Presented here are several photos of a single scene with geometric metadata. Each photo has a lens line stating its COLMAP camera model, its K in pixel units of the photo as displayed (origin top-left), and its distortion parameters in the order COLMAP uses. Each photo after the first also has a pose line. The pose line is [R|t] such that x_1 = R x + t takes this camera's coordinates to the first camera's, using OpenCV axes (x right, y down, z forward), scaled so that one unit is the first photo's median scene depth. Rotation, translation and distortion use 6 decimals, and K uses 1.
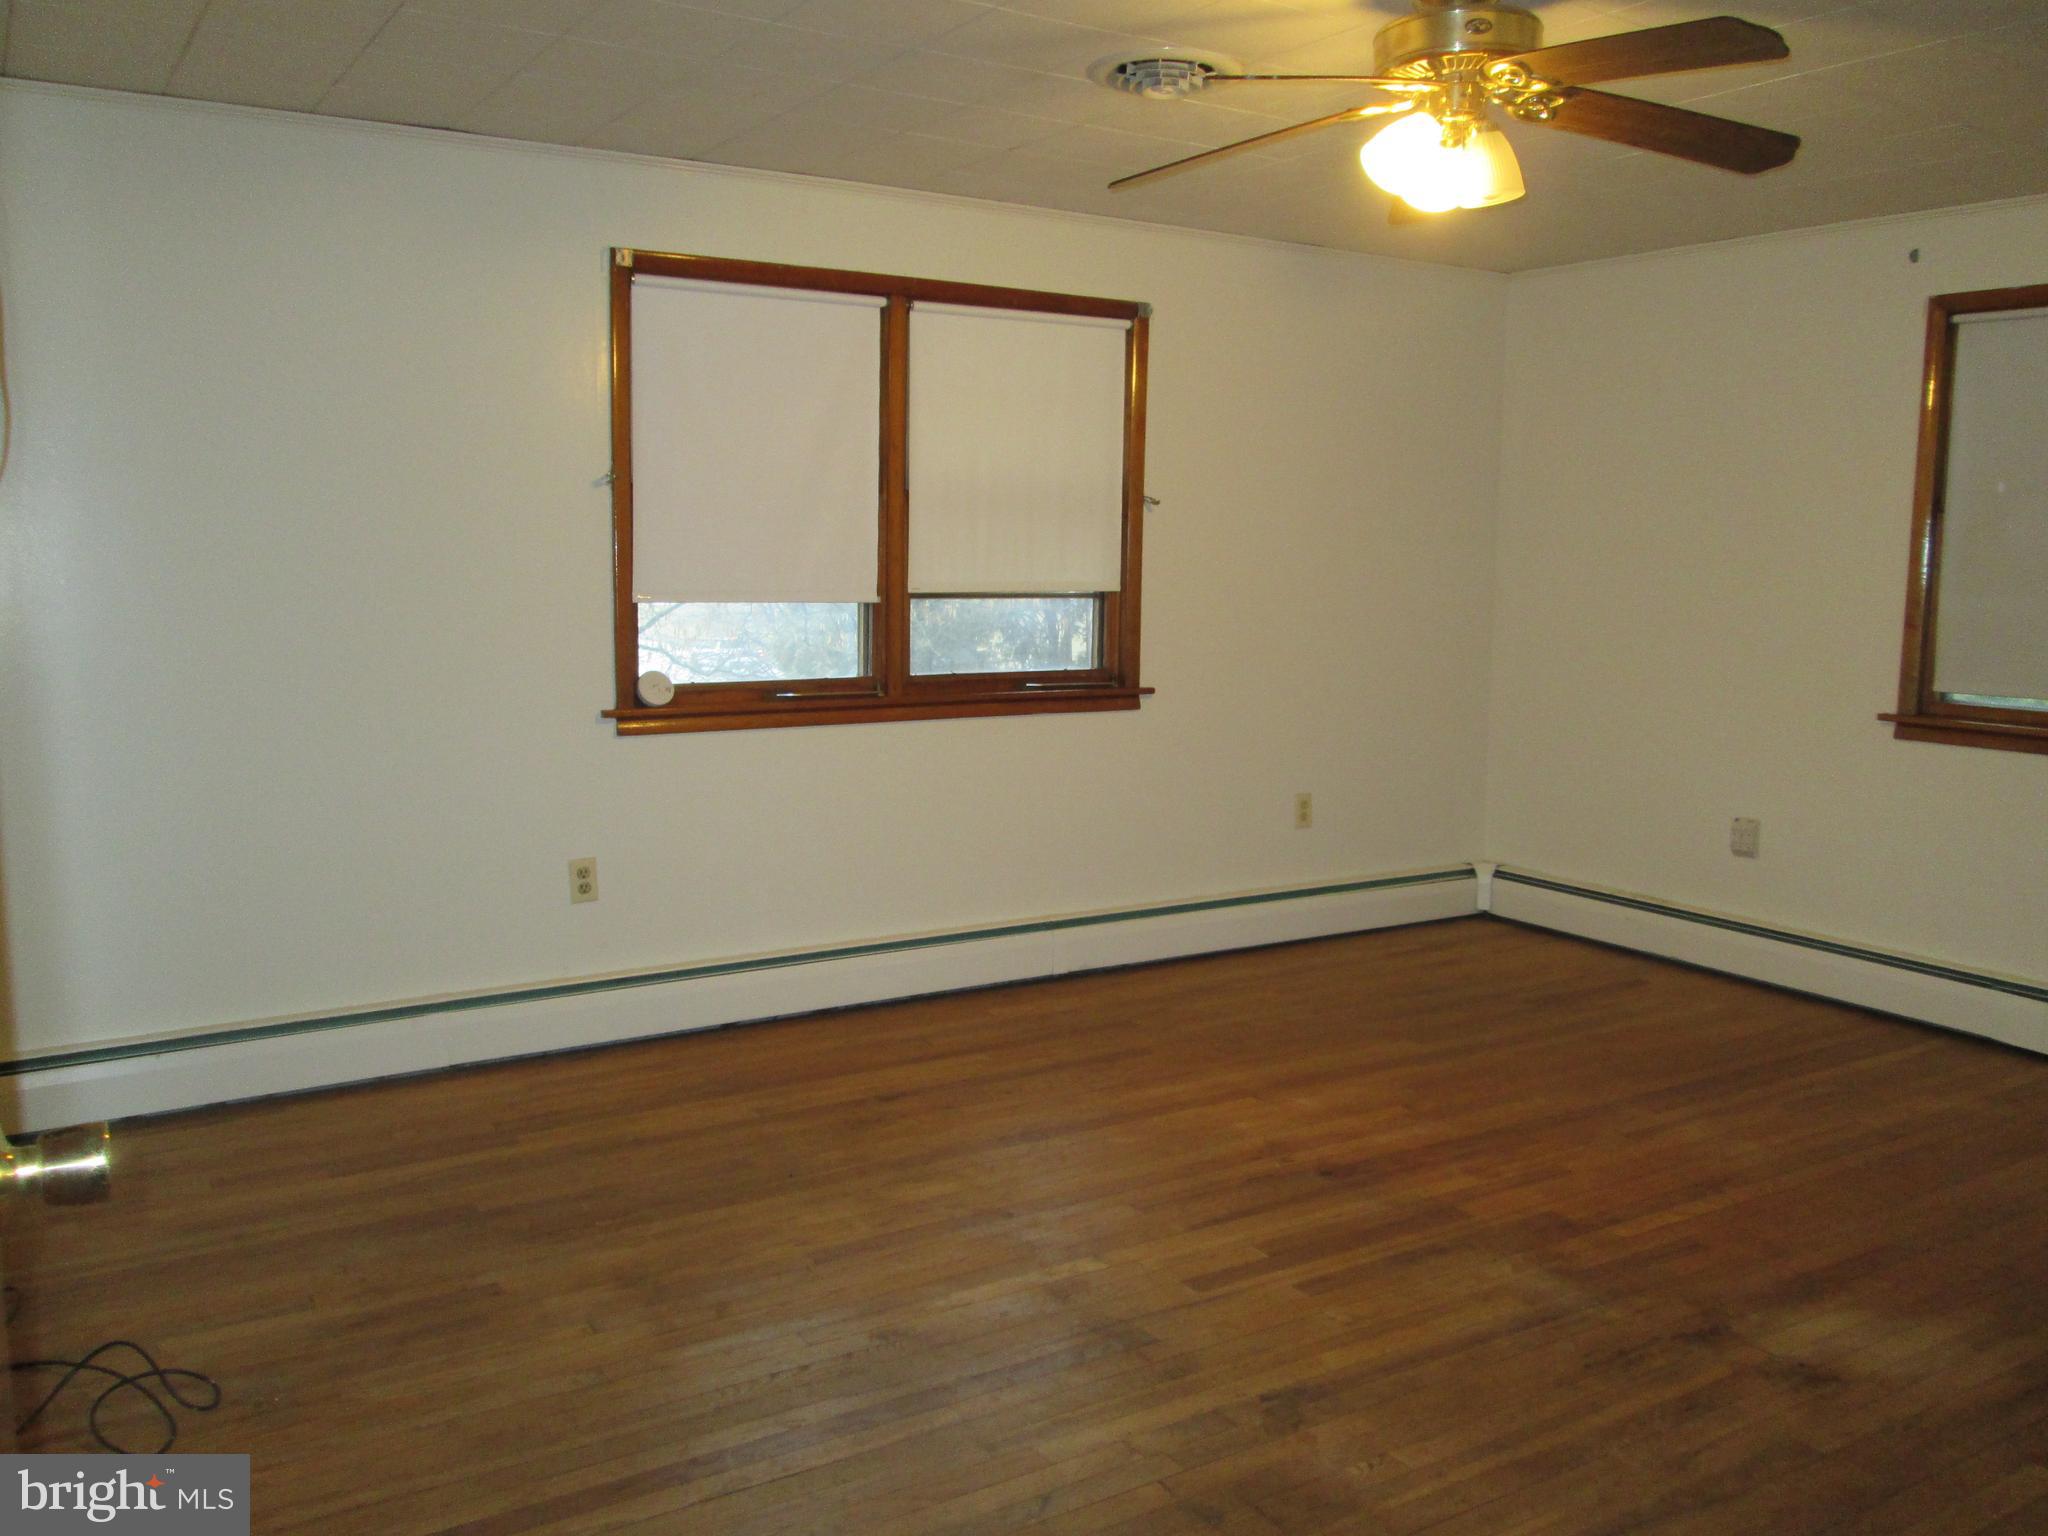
lens RADIAL K [[1714.3, 0, 1024.2], [0, 1714.3, 767.6], [0, 0, 1]] dist [-0.041876, 0.040560]
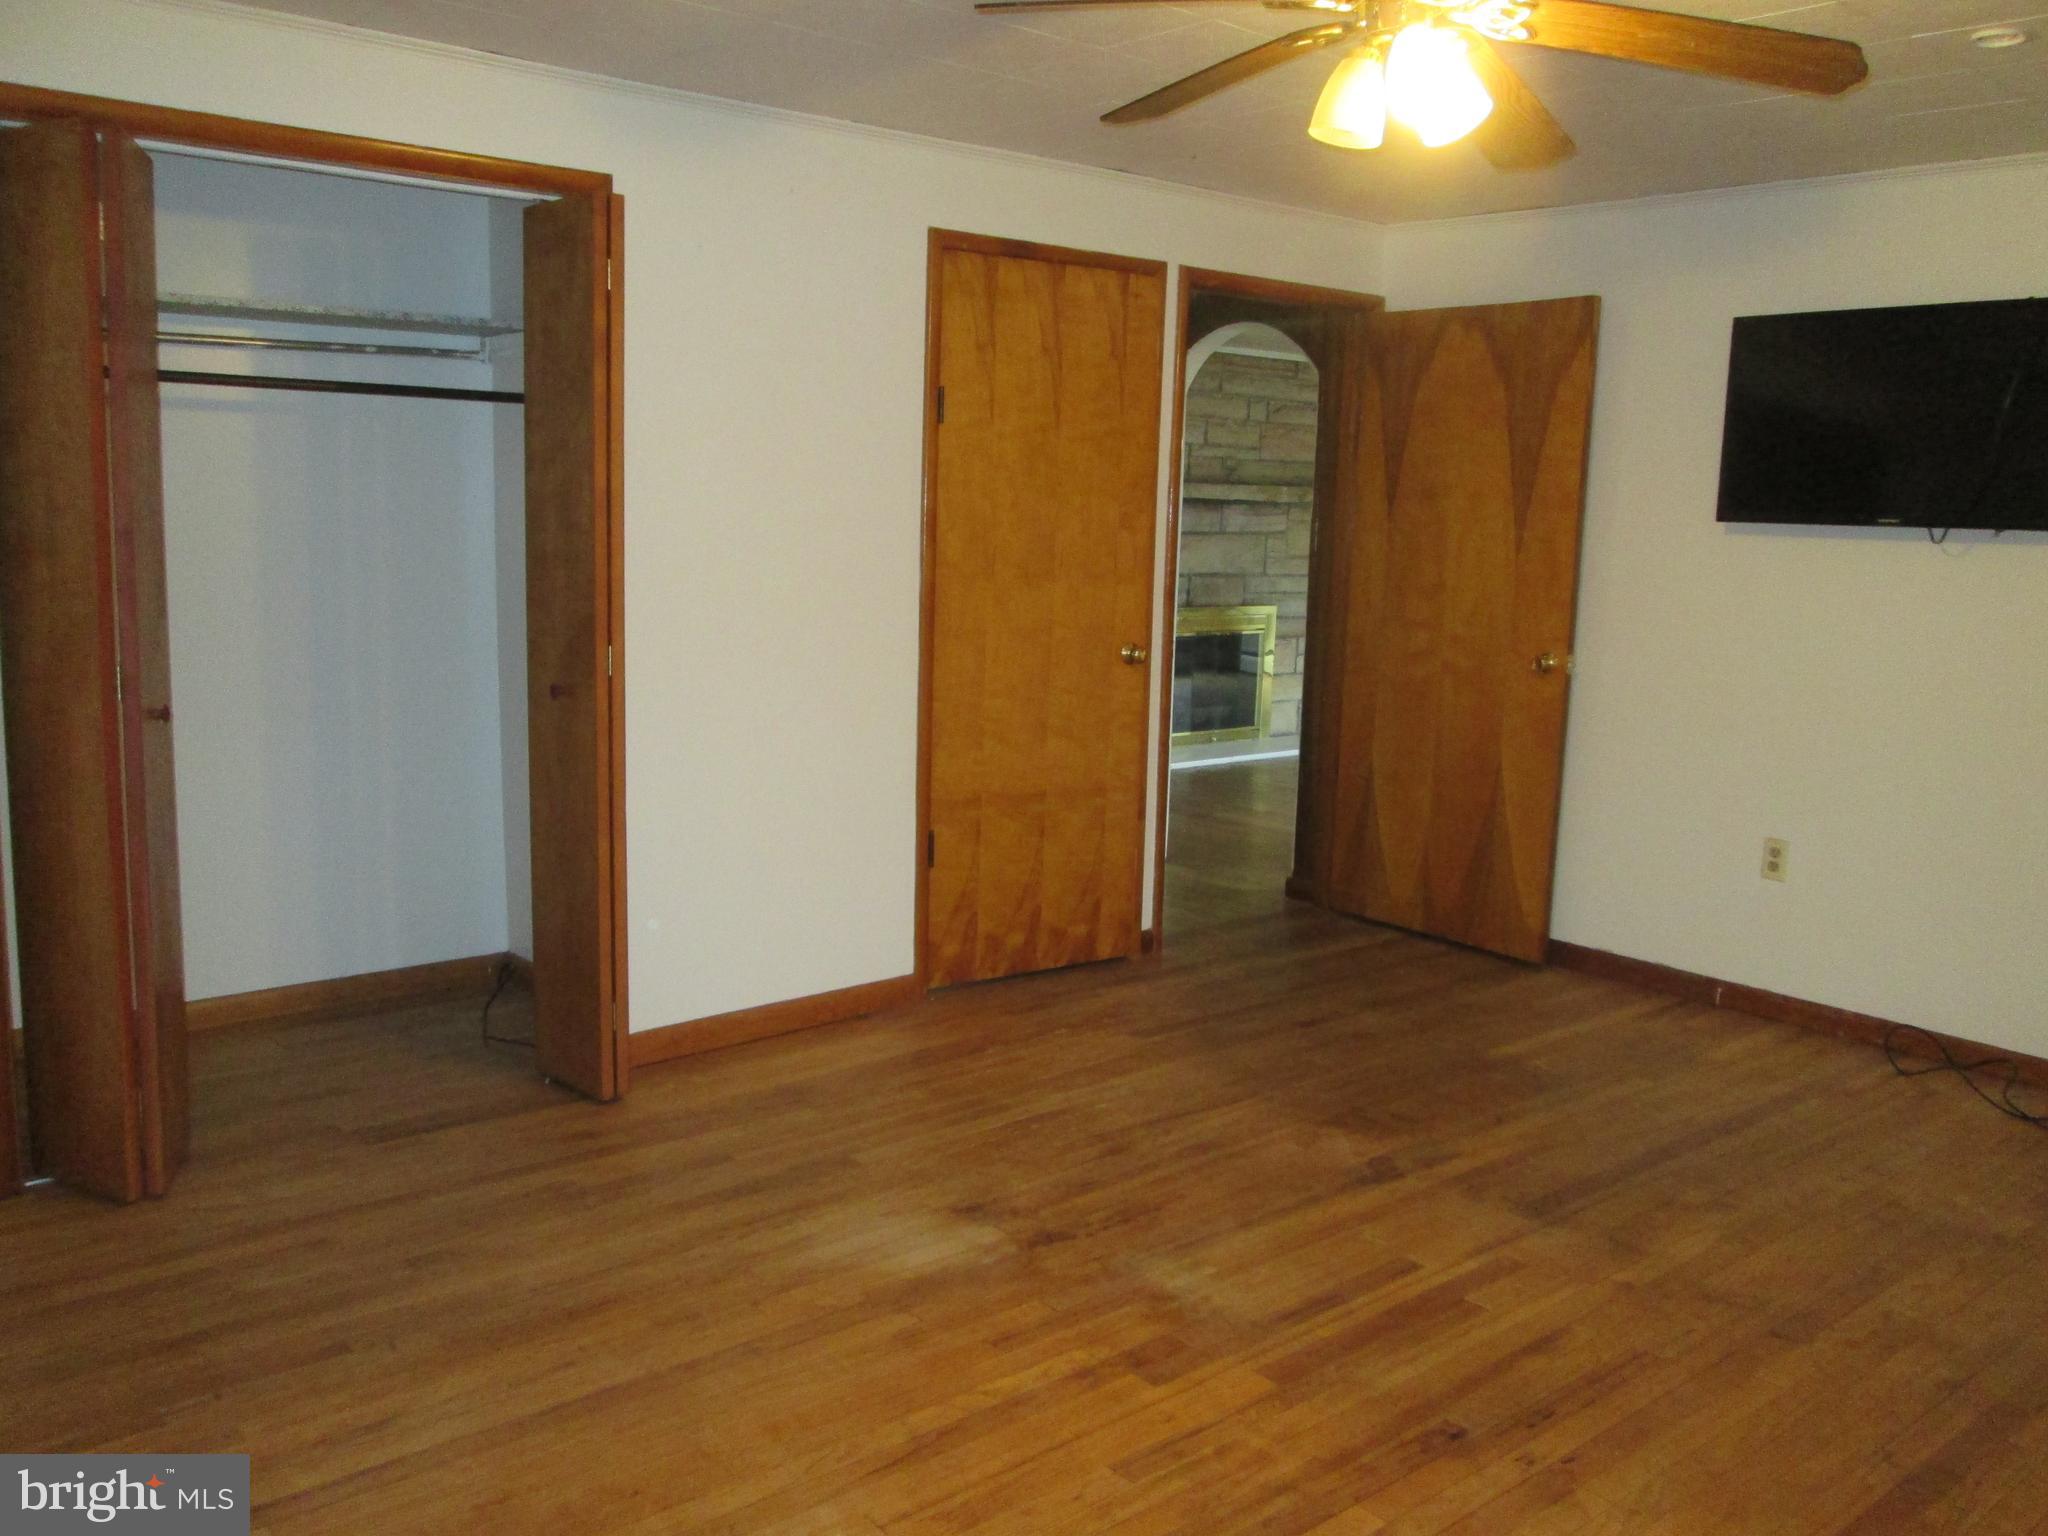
lens RADIAL K [[1714.3, 0, 1022.0], [0, 1714.3, 767.7], [0, 0, 1]] dist [-0.041876, 0.040560]
pose [[-0.990127, -0.019080, -0.138867, 0.538899], [-0.057545, 0.958690, 0.278572, -0.251634], [0.127815, 0.283813, -0.950323, 1.841746]]
